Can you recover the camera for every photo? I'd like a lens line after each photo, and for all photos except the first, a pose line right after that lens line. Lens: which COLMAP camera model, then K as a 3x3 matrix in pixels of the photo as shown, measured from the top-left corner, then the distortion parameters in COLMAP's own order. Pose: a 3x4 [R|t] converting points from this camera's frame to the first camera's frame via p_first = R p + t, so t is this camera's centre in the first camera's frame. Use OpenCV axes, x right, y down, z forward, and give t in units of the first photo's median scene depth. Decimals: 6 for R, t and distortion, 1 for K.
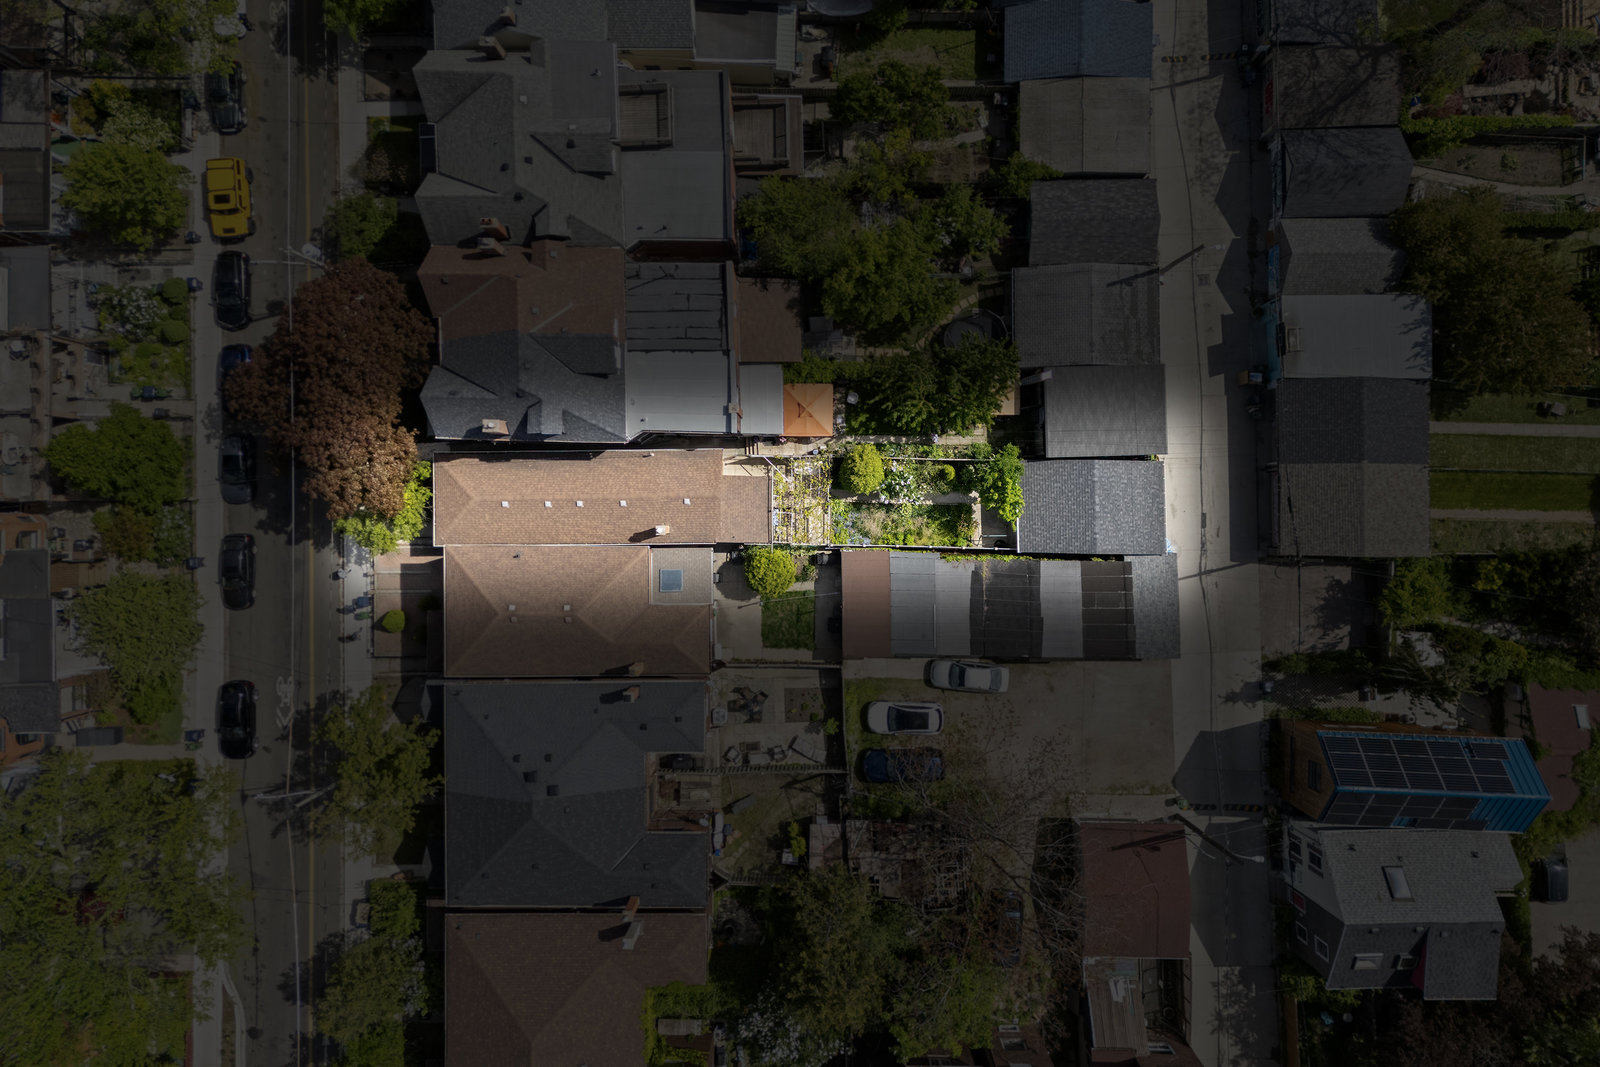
lens RADIAL K [[1246.8, 0, 799.1], [0, 1246.8, 498.8], [0, 0, 1]] dist [0.003732, 0.002603]
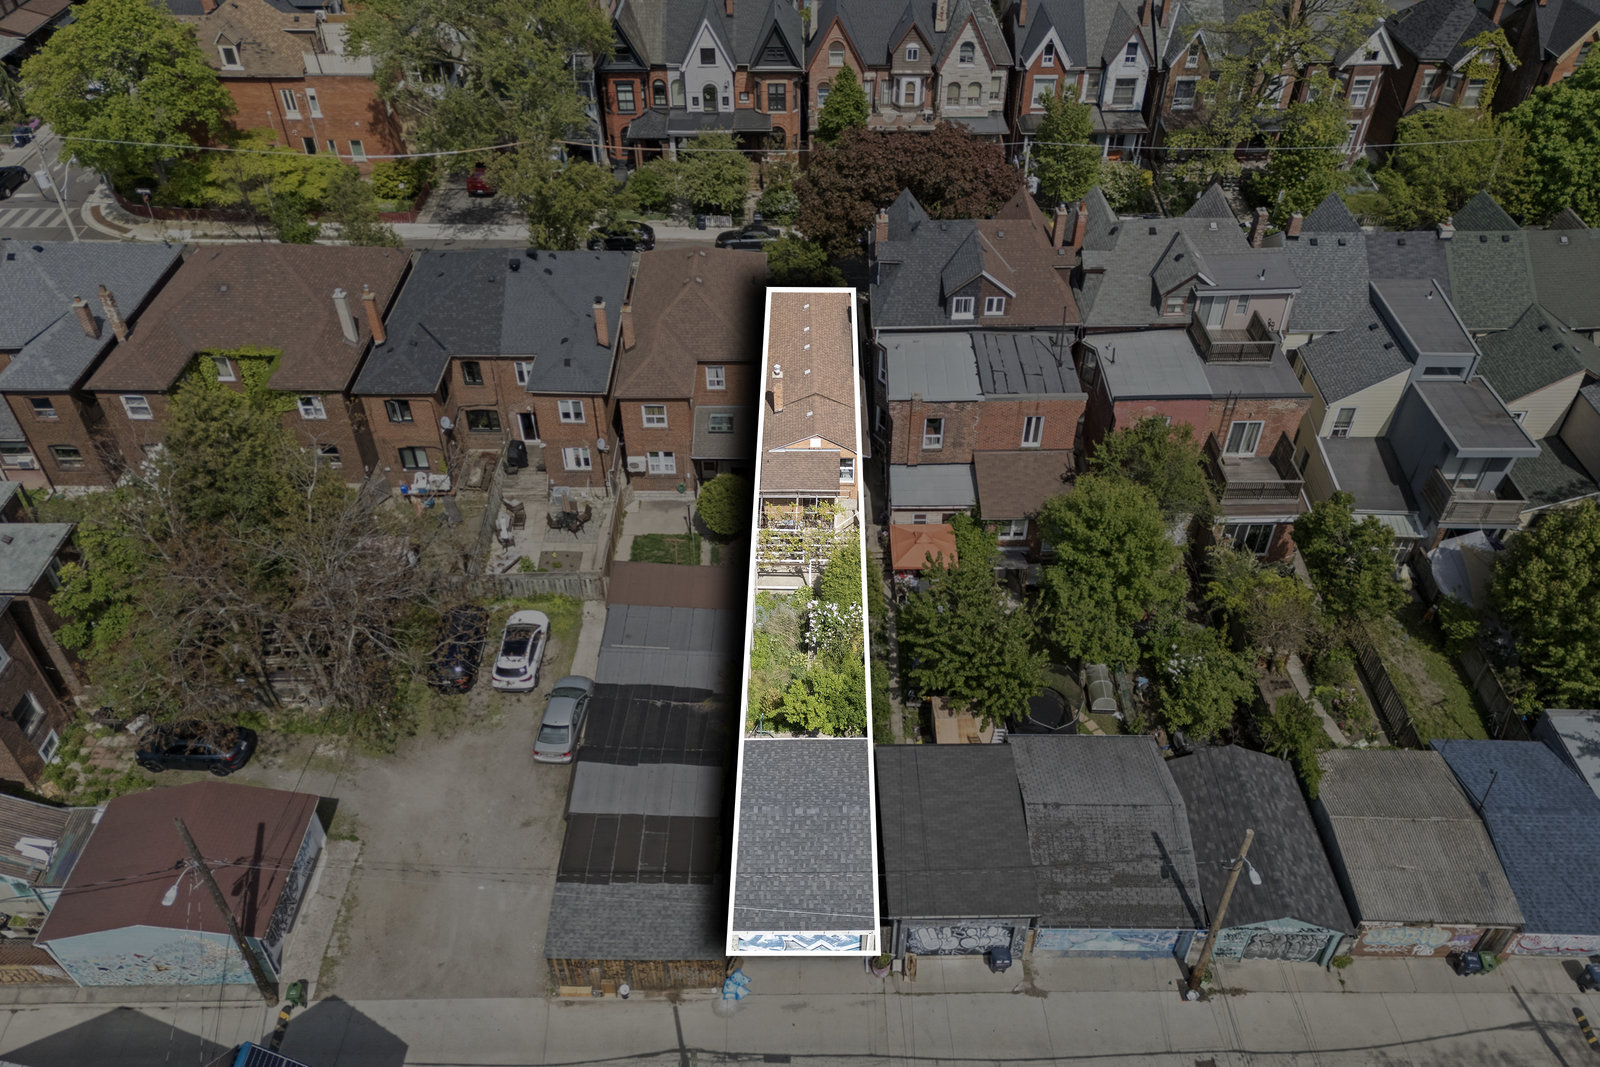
lens RADIAL K [[1246.8, 0, 799.1], [0, 1246.8, 498.8], [0, 0, 1]] dist [0.003732, 0.002603]
pose [[-0.007486, 0.654636, -0.755907, 0.600835], [-0.999673, 0.013585, 0.021665, -0.008453], [0.024451, 0.755822, 0.654320, 0.451737]]
